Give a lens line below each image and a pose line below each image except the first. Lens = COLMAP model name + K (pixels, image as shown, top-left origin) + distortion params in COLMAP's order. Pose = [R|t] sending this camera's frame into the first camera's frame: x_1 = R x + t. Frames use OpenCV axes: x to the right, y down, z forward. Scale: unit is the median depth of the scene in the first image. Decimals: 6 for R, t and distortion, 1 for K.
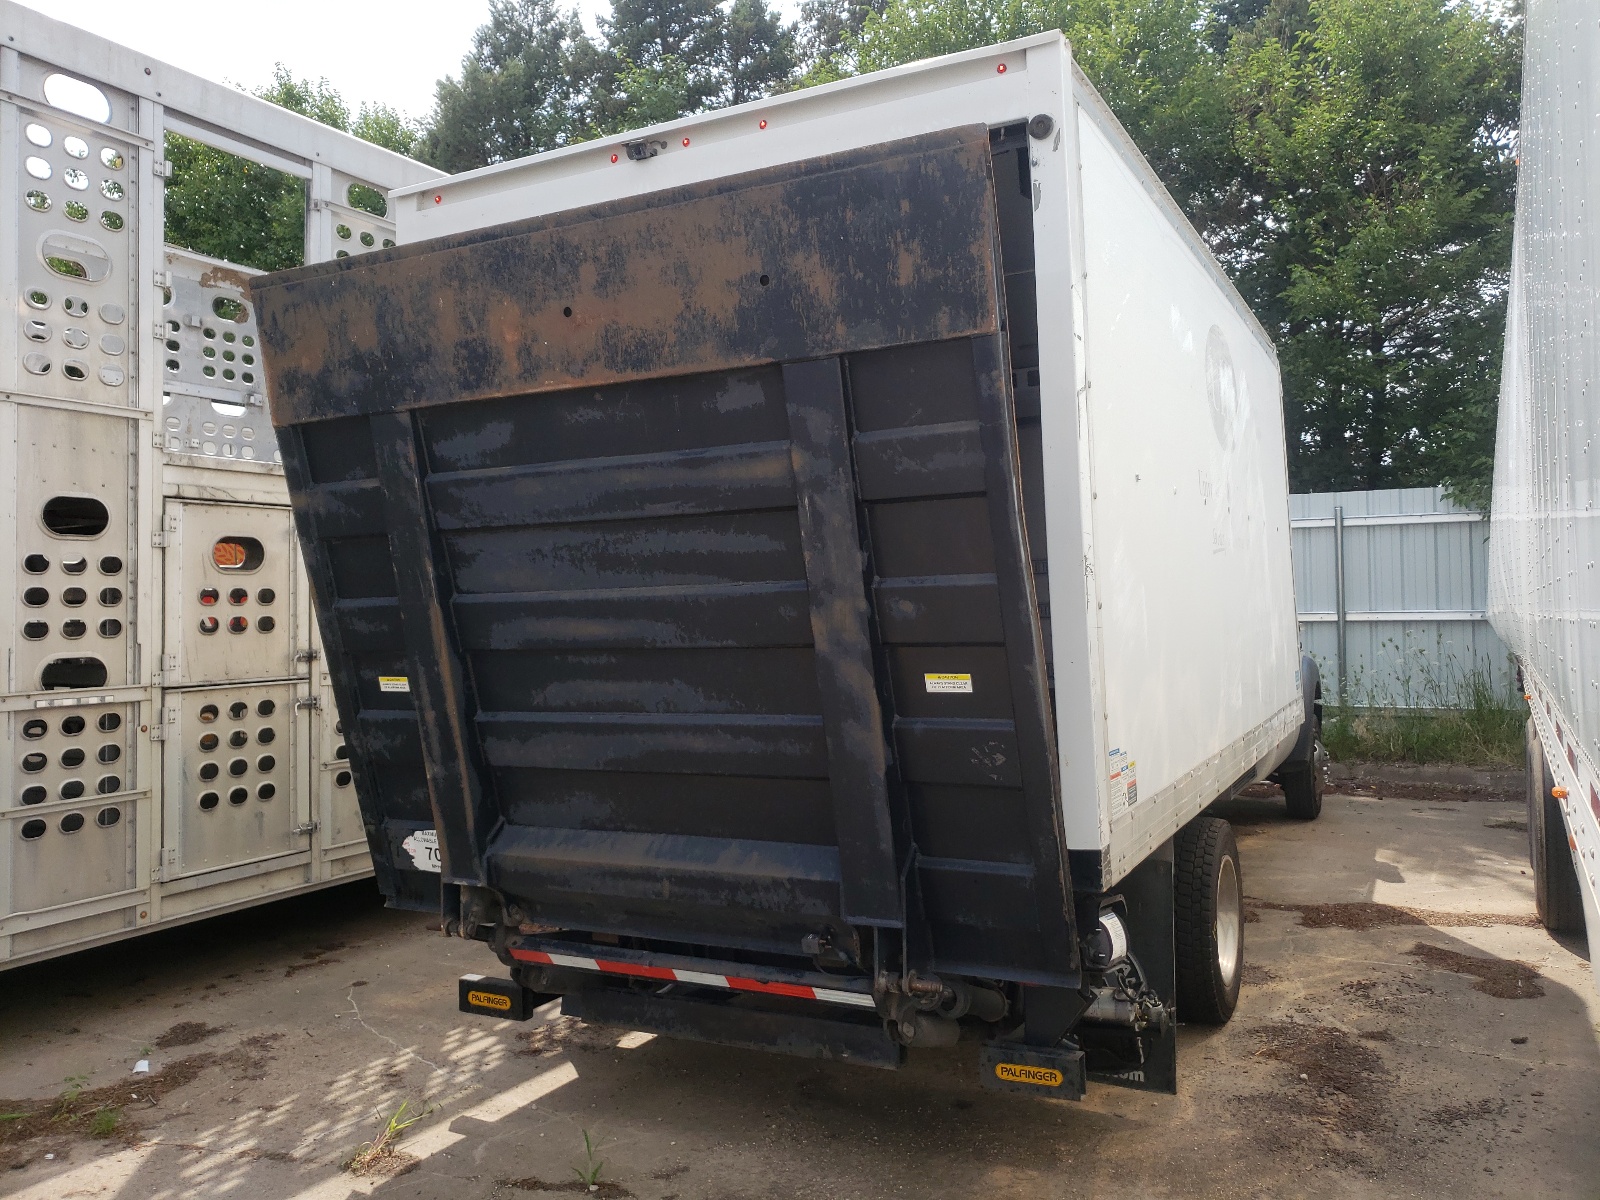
lens RADIAL K [[1246.6, 0, 800.0], [0, 1246.6, 600.0], [0, 0, 1]] dist [0.046118, -0.093037]
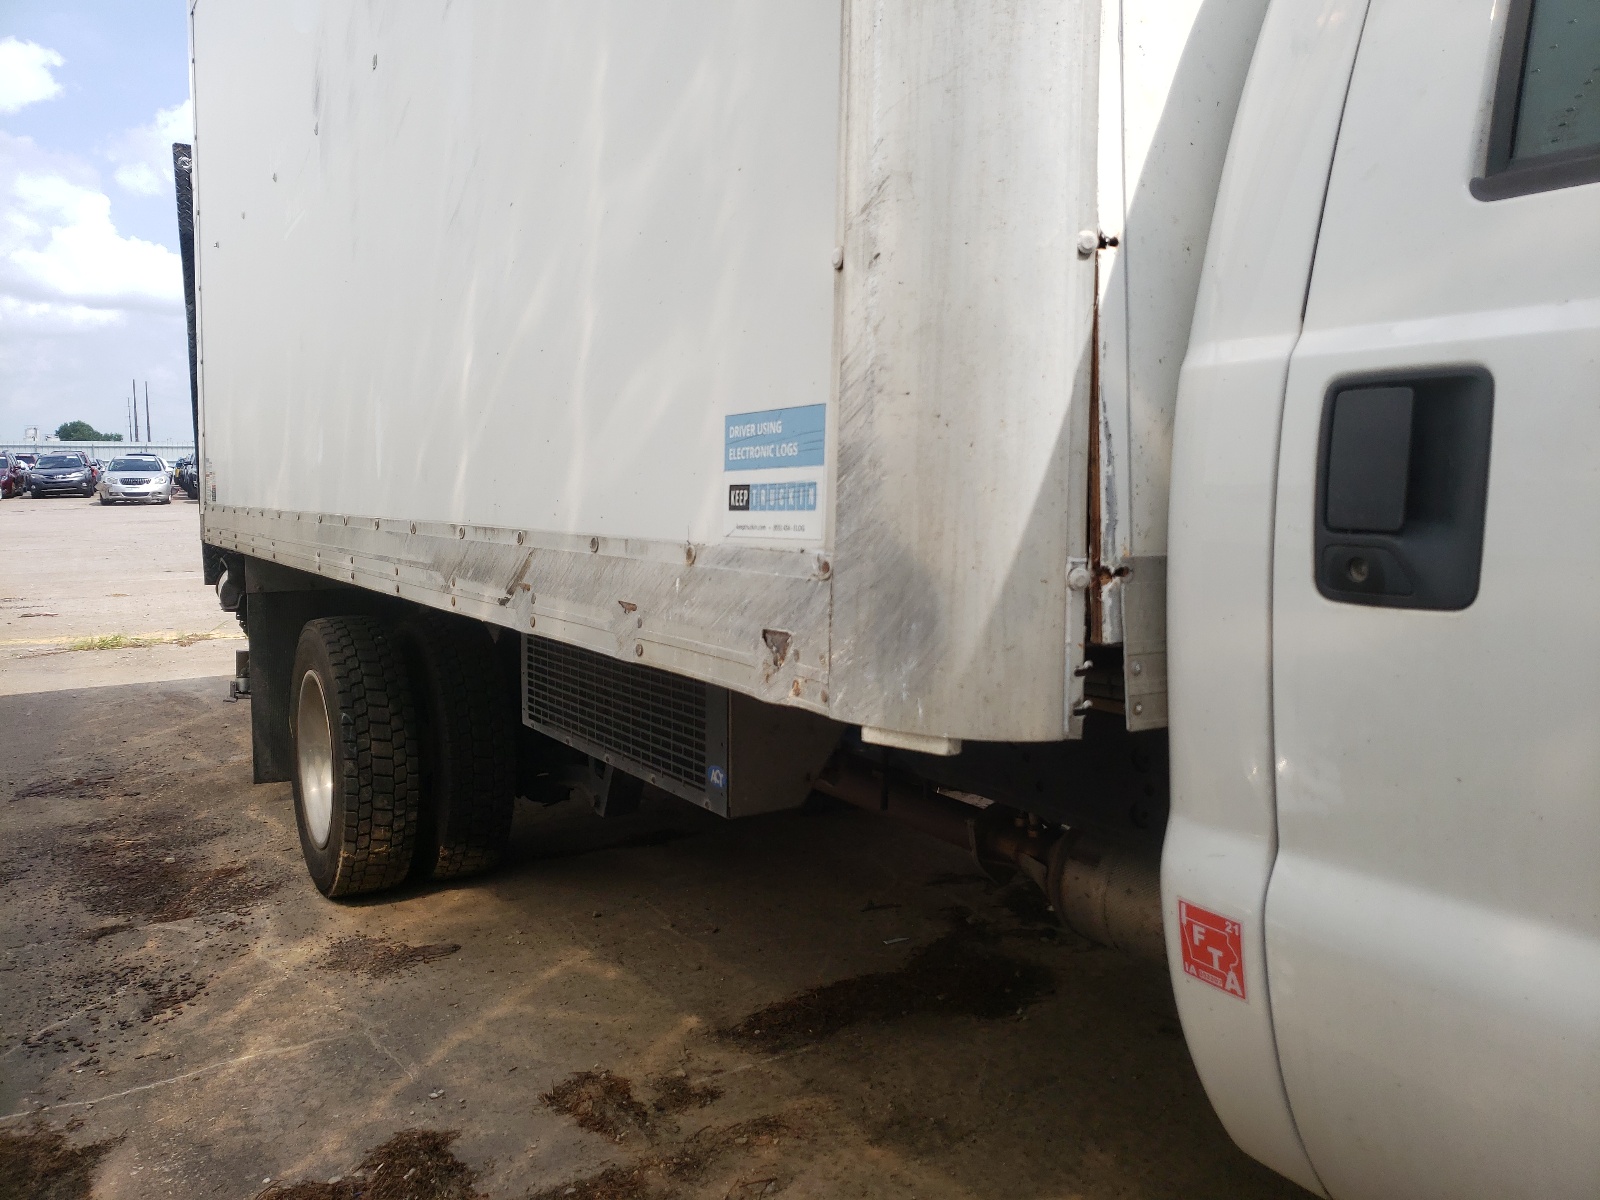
lens RADIAL K [[1246.6, 0, 800.0], [0, 1246.6, 600.0], [0, 0, 1]] dist [0.046118, -0.093037]
pose [[-0.508126, 0.093907, -0.856148, 0.799605], [0.006319, 0.994418, 0.105322, 0.100142], [0.861260, 0.048107, -0.505883, 1.593438]]
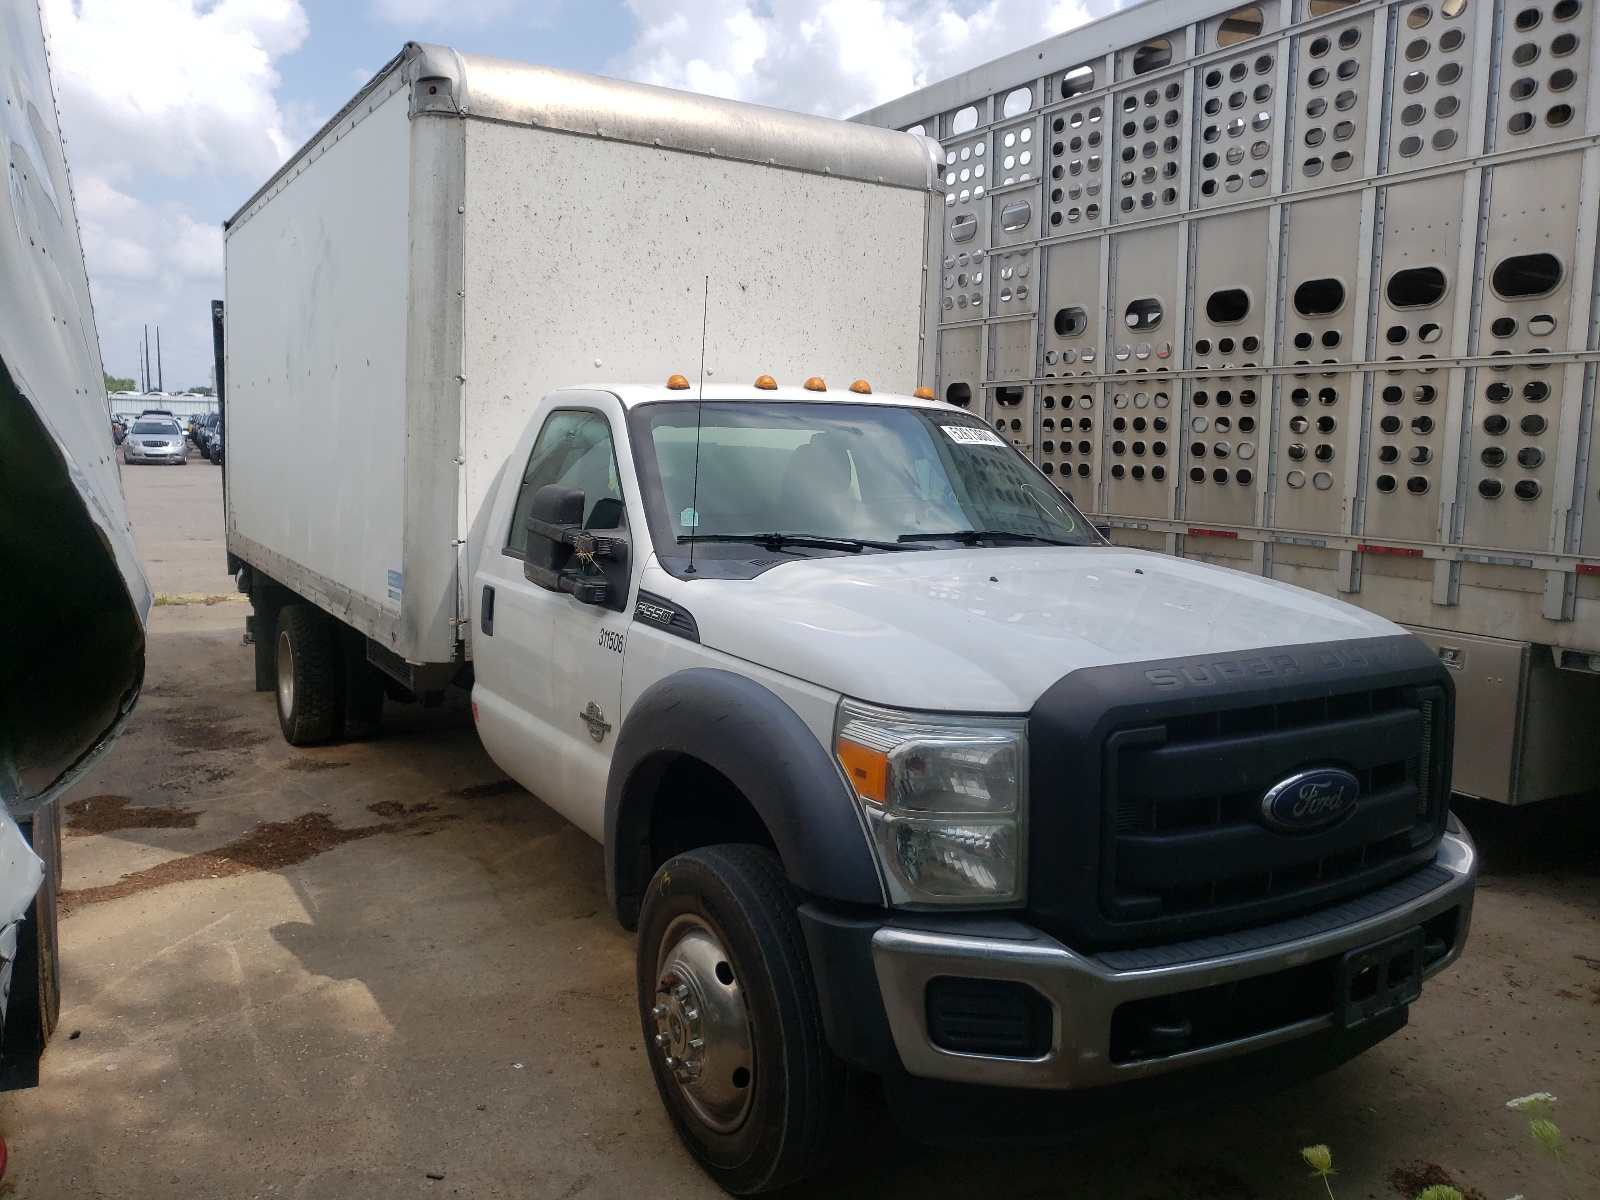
lens RADIAL K [[1268.6, 0, 800.0], [0, 1268.6, 600.0], [0, 0, 1]] dist [-0.053027, 0.003856]
pose [[-0.513737, 0.110487, -0.850804, 1.245232], [-0.019439, 0.989919, 0.140291, -0.034053], [0.857728, 0.088611, -0.506410, 2.218430]]
